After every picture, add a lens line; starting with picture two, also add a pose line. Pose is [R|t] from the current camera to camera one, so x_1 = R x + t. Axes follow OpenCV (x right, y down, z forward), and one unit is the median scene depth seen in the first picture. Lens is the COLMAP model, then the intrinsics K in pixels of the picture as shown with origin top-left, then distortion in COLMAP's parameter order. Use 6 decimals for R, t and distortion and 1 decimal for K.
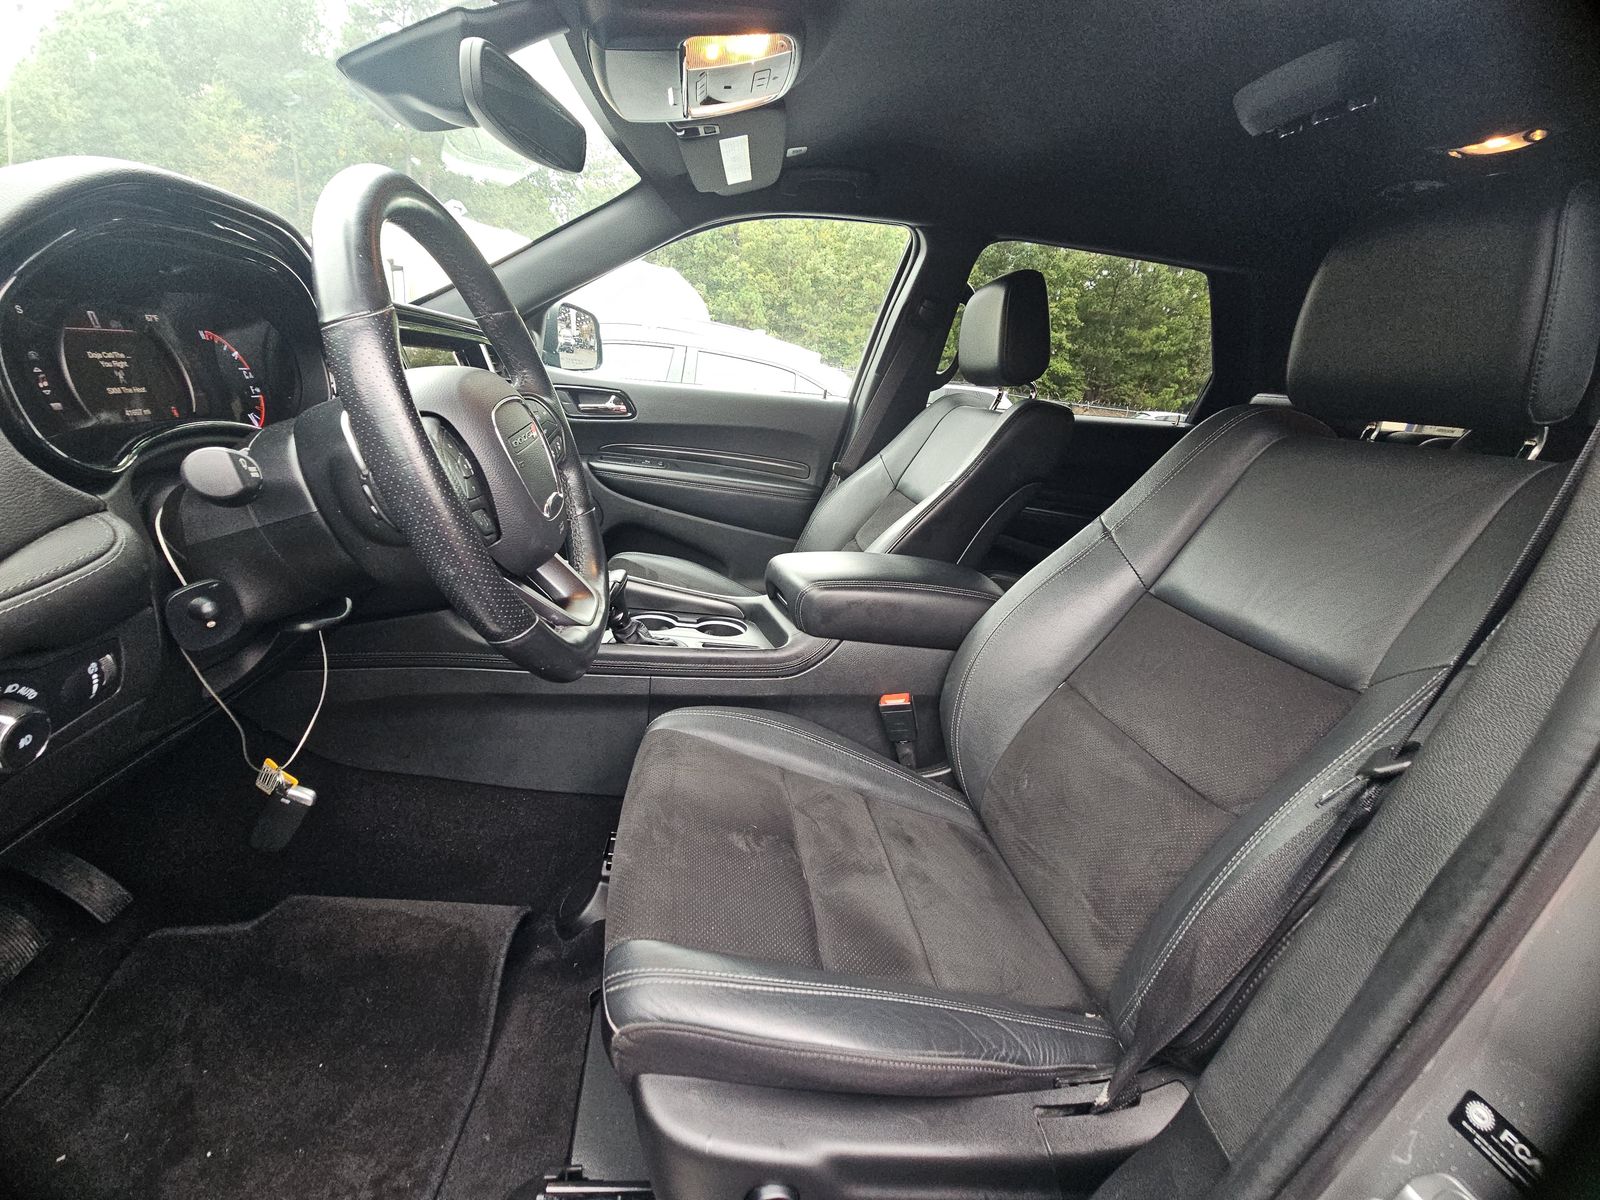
lens RADIAL K [[641.6, 0, 800.0], [0, 641.6, 600.0], [0, 0, 1]] dist [0.007736, -0.008239]
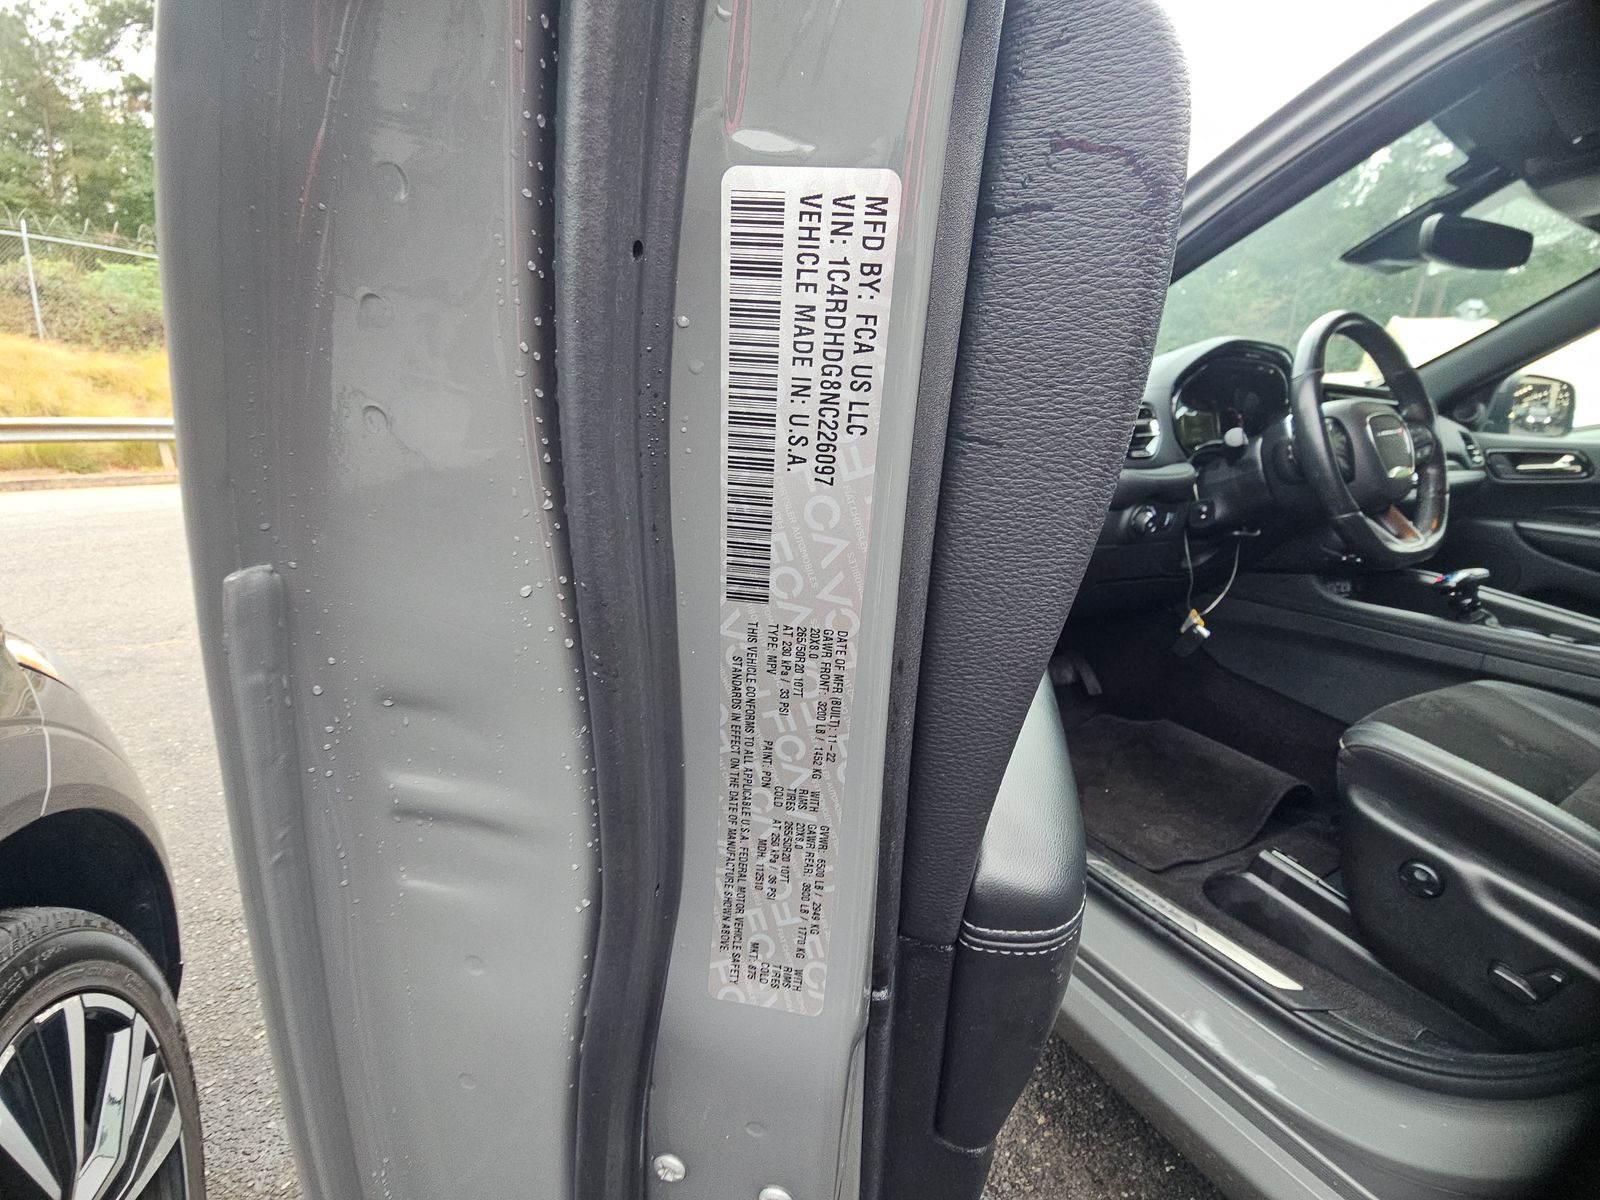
lens RADIAL K [[634.2, 0, 791.2], [0, 634.2, 597.2], [0, 0, 1]] dist [0.008831, -0.011888]
pose [[0.321406, 0.119593, -0.939359, 0.345564], [-0.290904, 0.956494, 0.022241, 0.291169], [0.901151, 0.266115, 0.342213, -0.453181]]
